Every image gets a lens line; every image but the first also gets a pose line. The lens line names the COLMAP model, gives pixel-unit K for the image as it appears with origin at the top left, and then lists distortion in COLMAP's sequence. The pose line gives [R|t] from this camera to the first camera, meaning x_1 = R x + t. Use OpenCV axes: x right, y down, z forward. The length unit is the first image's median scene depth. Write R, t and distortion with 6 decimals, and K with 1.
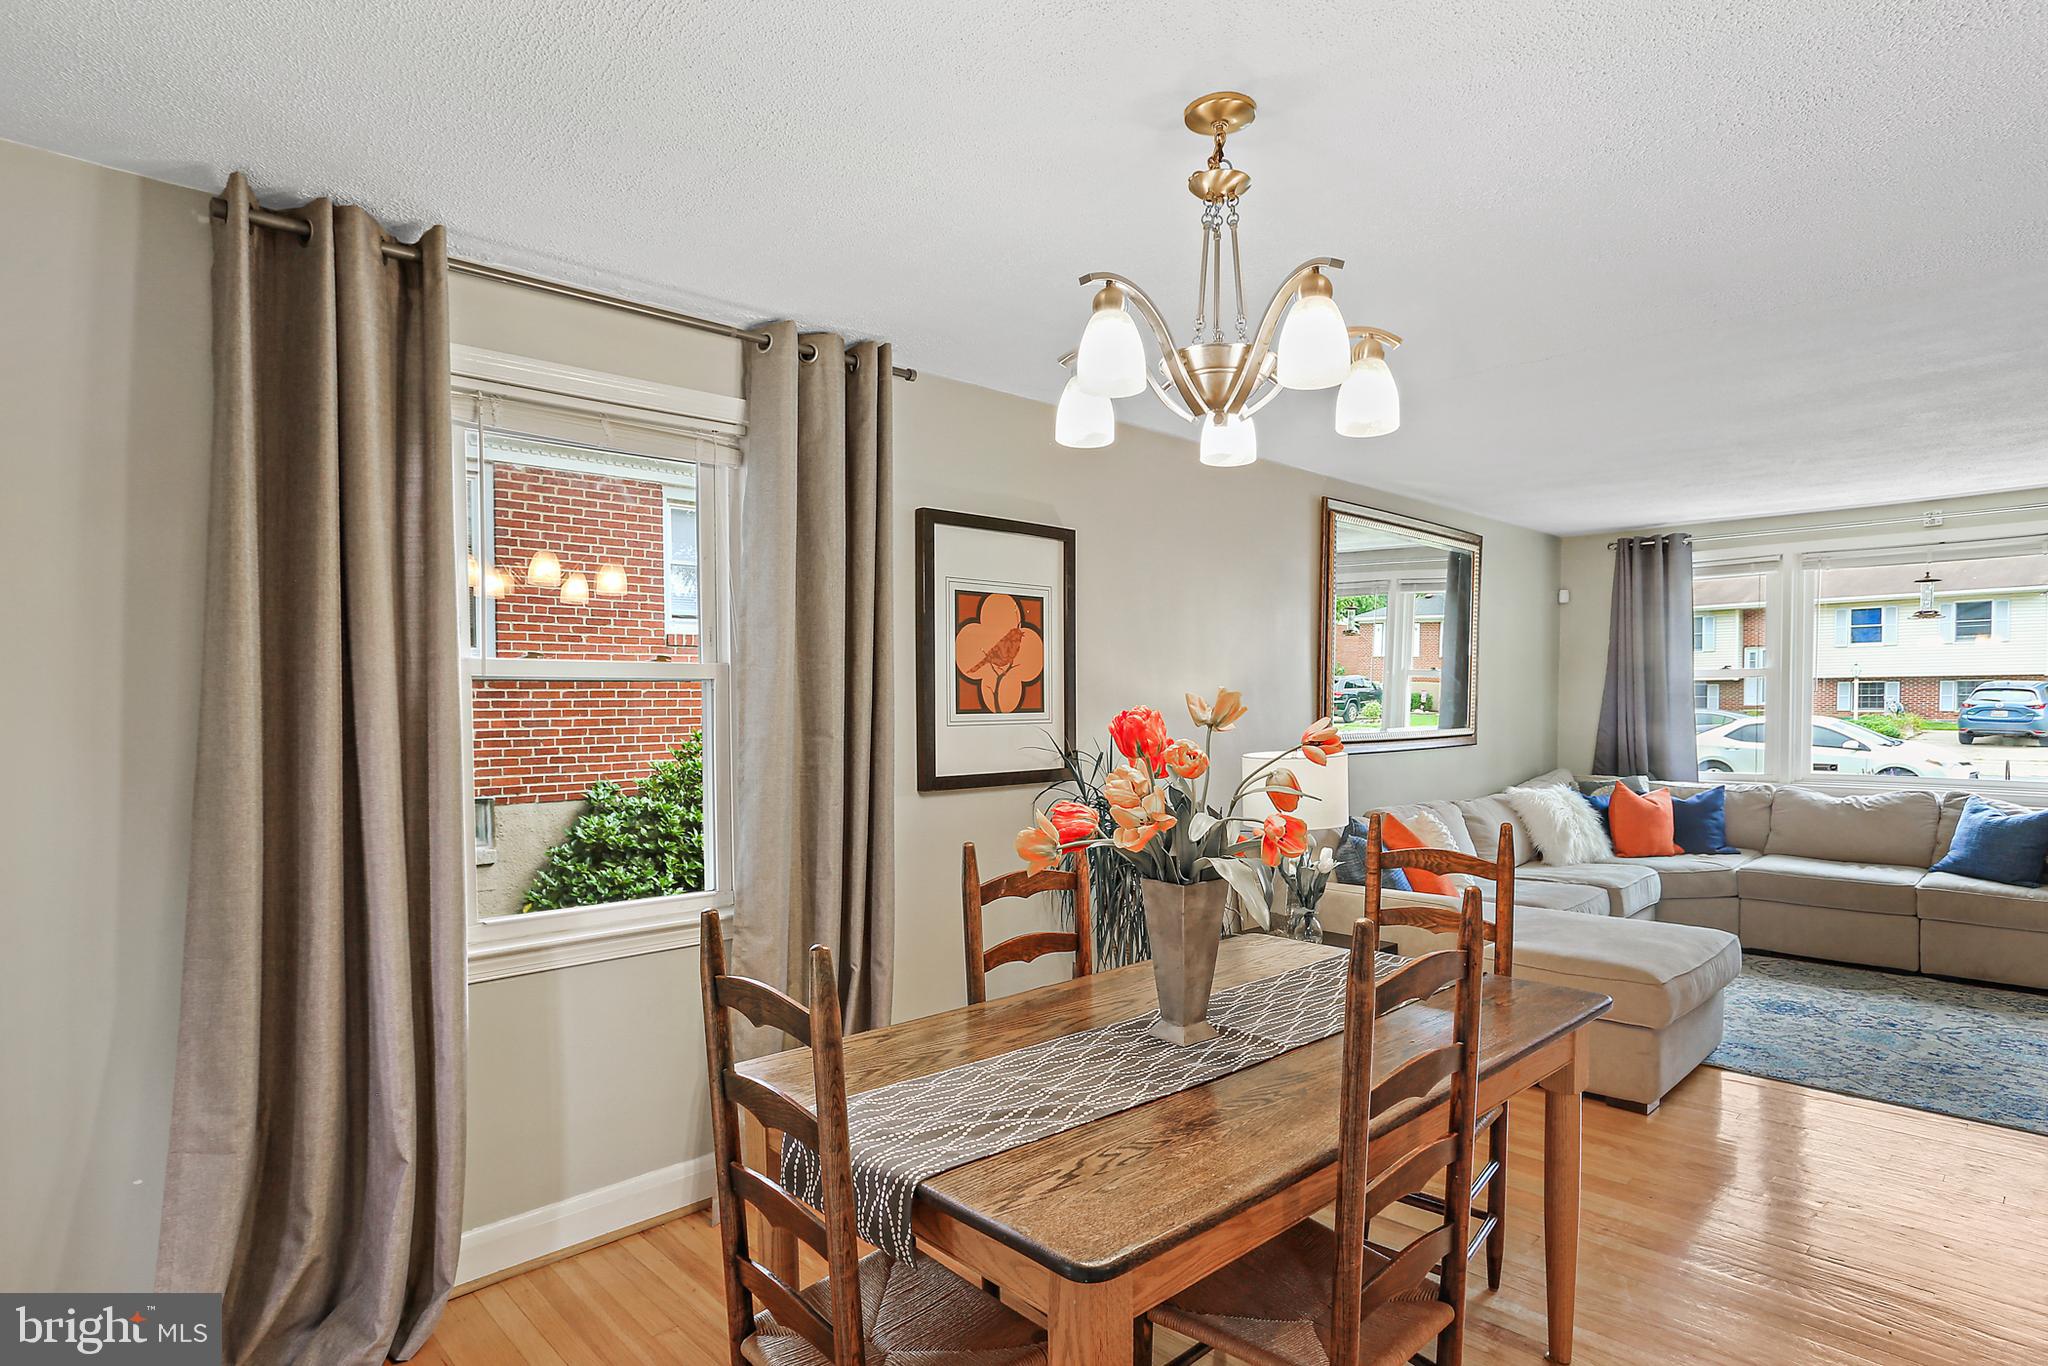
lens RADIAL K [[1071.8, 0, 1048.1], [0, 1071.8, 713.7], [0, 0, 1]] dist [-0.000277, 0.002629]
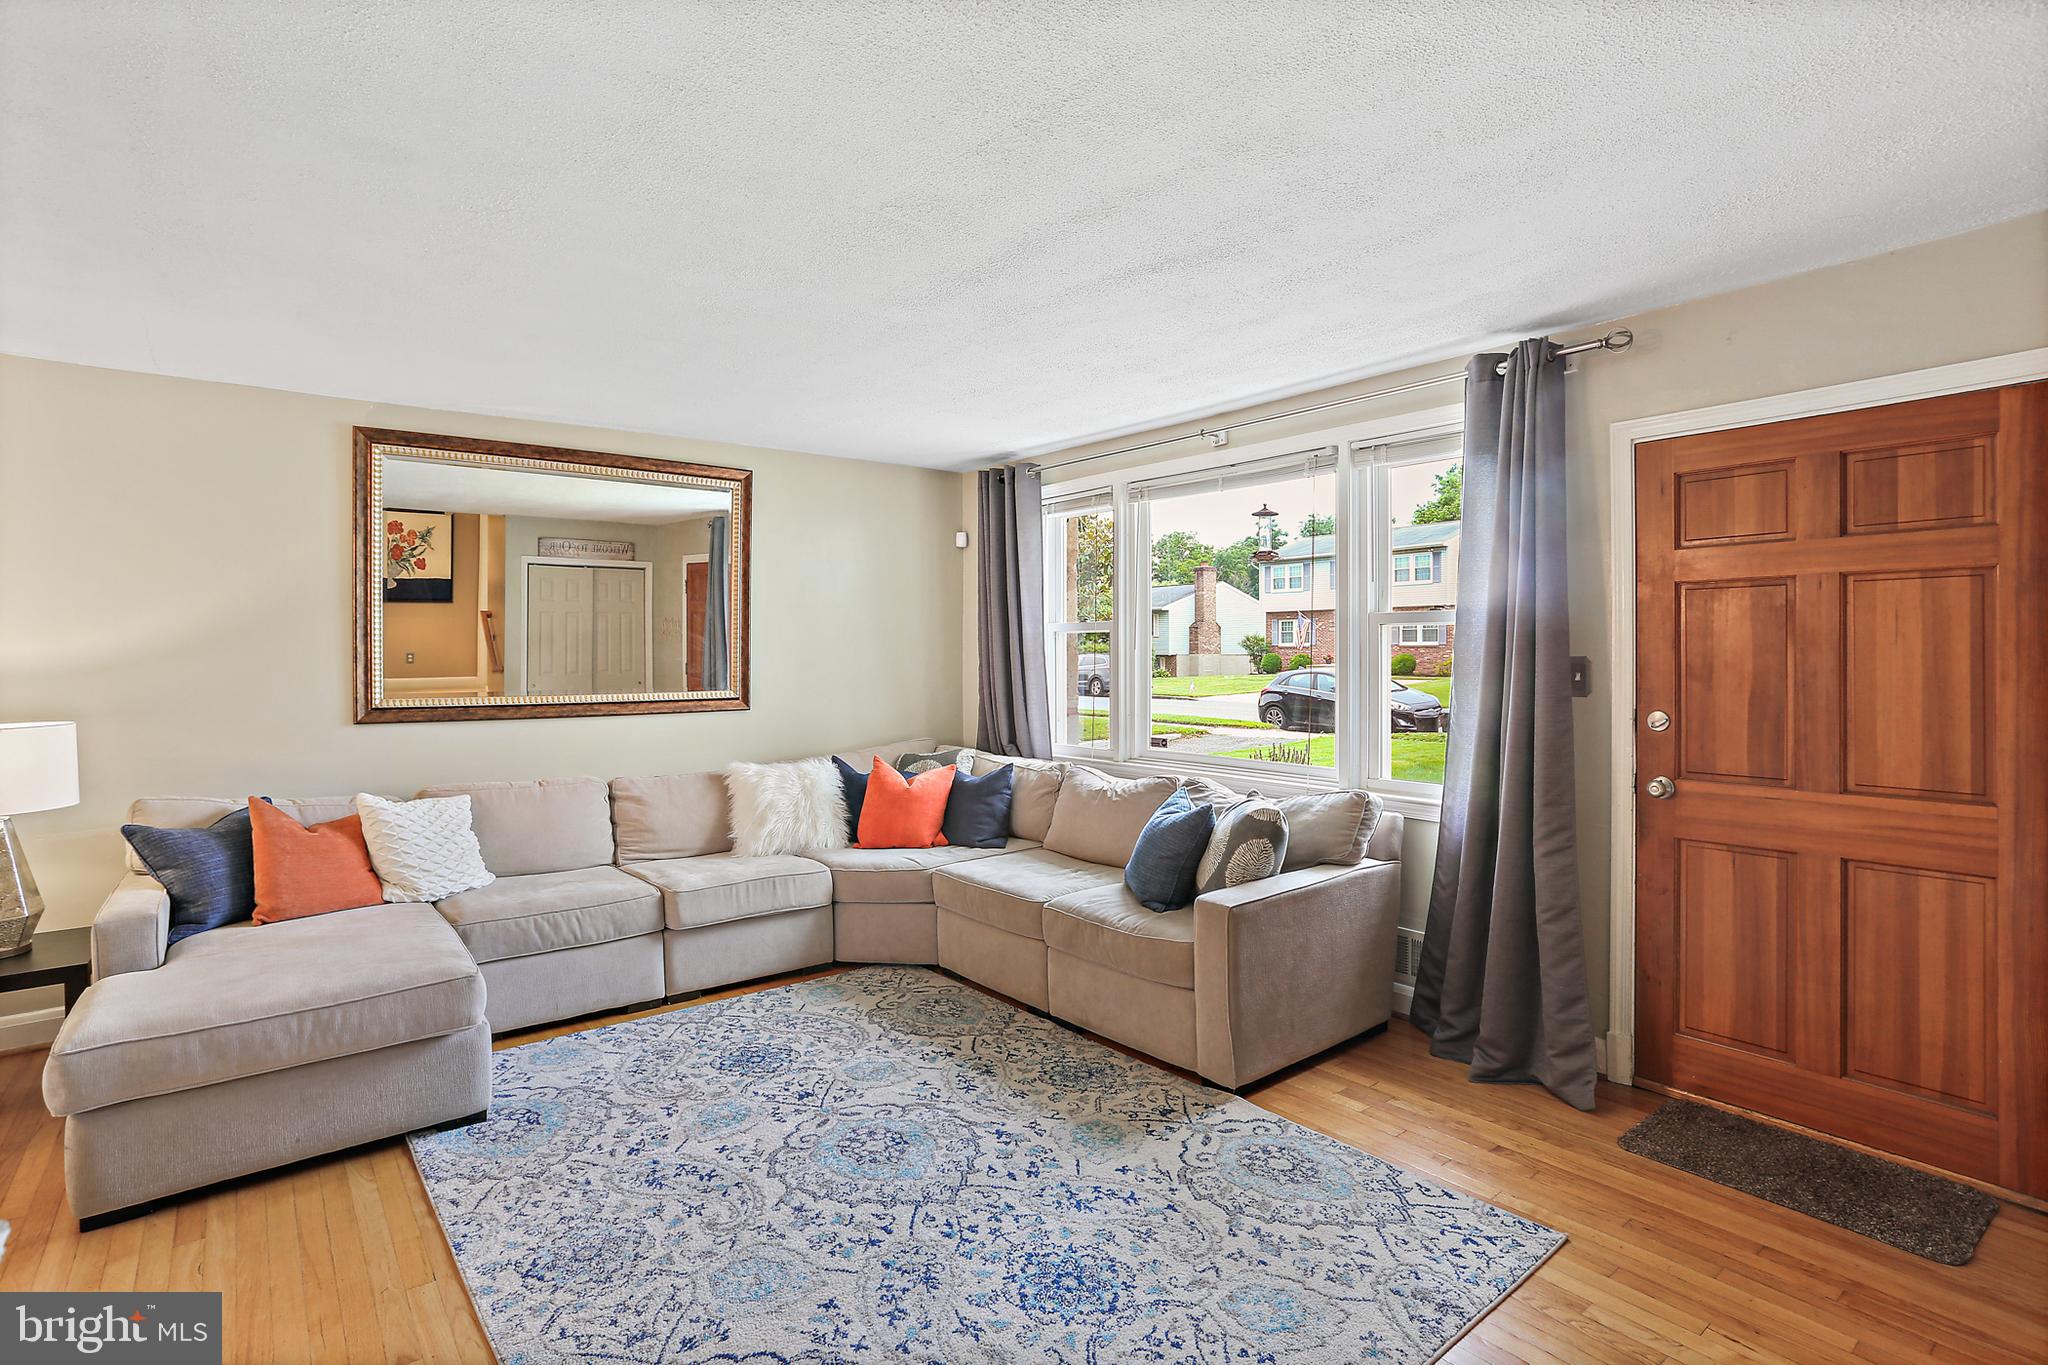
lens RADIAL K [[999.4, 0, 1002.0], [0, 999.4, 661.7], [0, 0, 1]] dist [-0.032274, 0.010190]
pose [[0.992672, 0.007281, -0.120618, 0.715714], [-0.007964, 0.999955, -0.005180, -0.007548], [0.120575, 0.006102, 0.992686, 0.232108]]
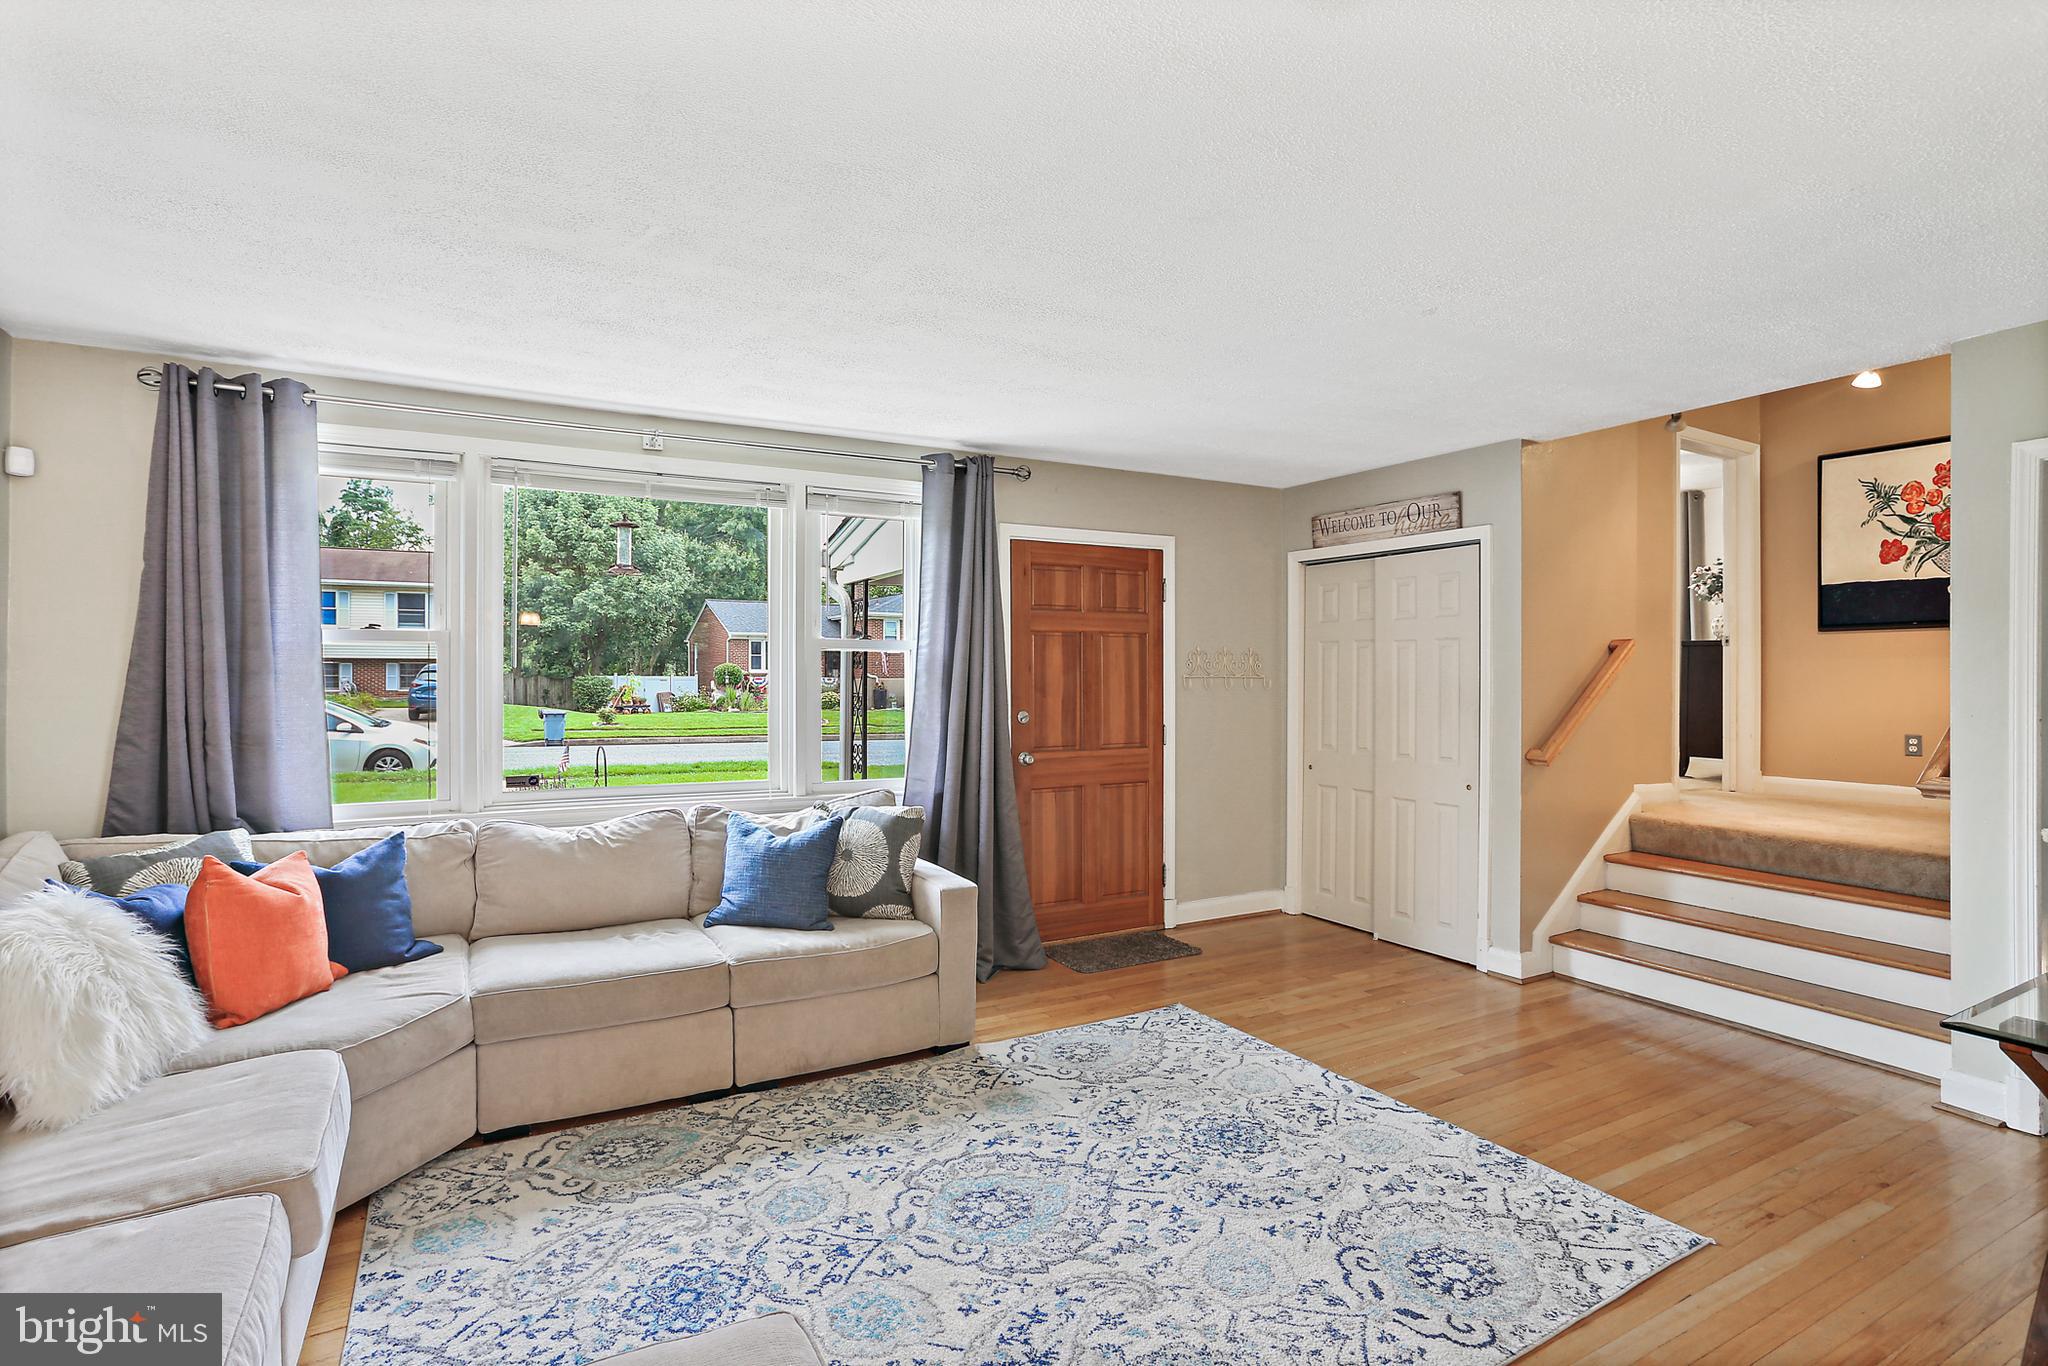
lens RADIAL K [[999.4, 0, 1028.4], [0, 999.4, 689.6], [0, 0, 1]] dist [-0.032274, 0.010190]
pose [[0.272702, -0.005192, 0.962085, 0.220104], [0.008371, 0.999960, 0.003024, -0.007208], [-0.962062, 0.007229, 0.272734, 0.540230]]
